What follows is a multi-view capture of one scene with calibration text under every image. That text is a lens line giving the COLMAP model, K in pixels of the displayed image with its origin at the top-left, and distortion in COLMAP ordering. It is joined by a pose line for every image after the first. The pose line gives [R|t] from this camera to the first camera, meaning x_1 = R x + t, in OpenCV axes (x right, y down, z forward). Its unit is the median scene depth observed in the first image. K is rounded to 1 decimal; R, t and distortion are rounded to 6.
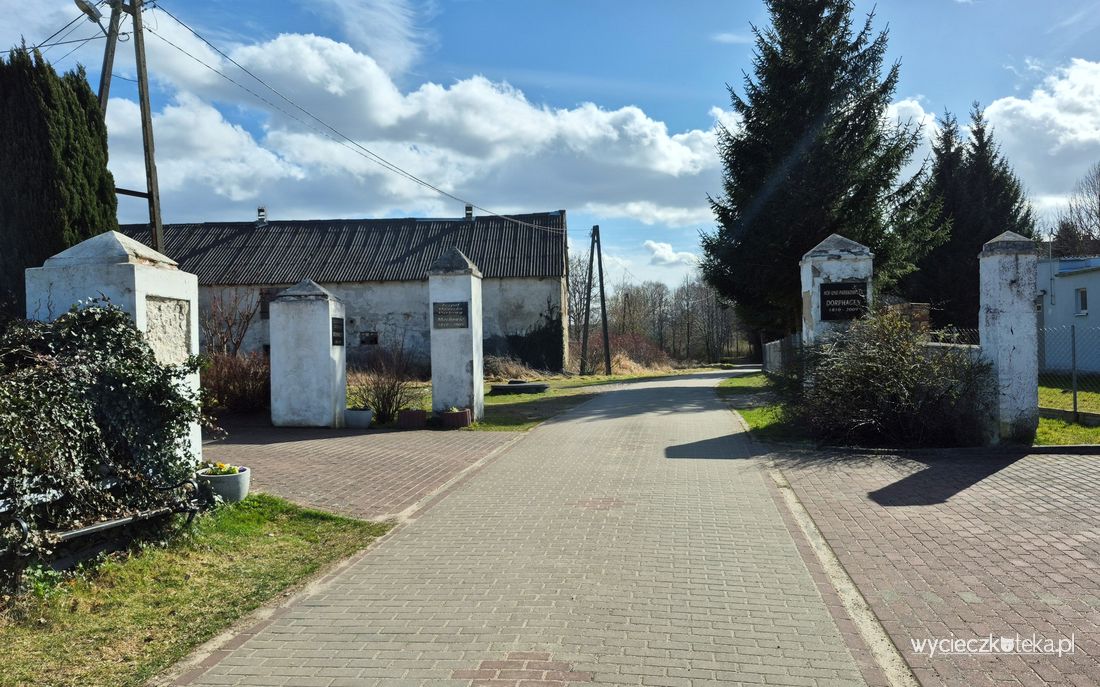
lens RADIAL K [[851.8, 0, 552.7], [0, 851.8, 356.9], [0, 0, 1]] dist [0.153286, -0.190988]
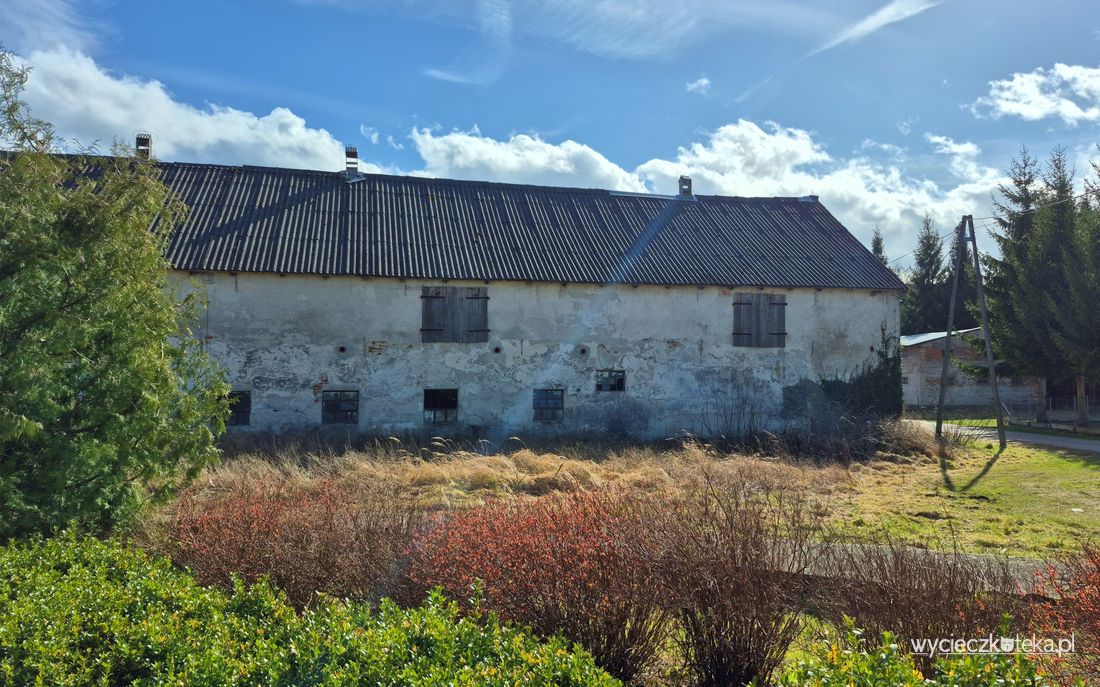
lens RADIAL K [[851.8, 0, 552.7], [0, 851.8, 356.9], [0, 0, 1]] dist [0.153286, -0.190988]
pose [[0.935781, 0.027556, 0.351504, -0.455758], [-0.012257, 0.998881, -0.045677, -0.010992], [-0.352370, 0.038436, 0.935071, 0.470986]]
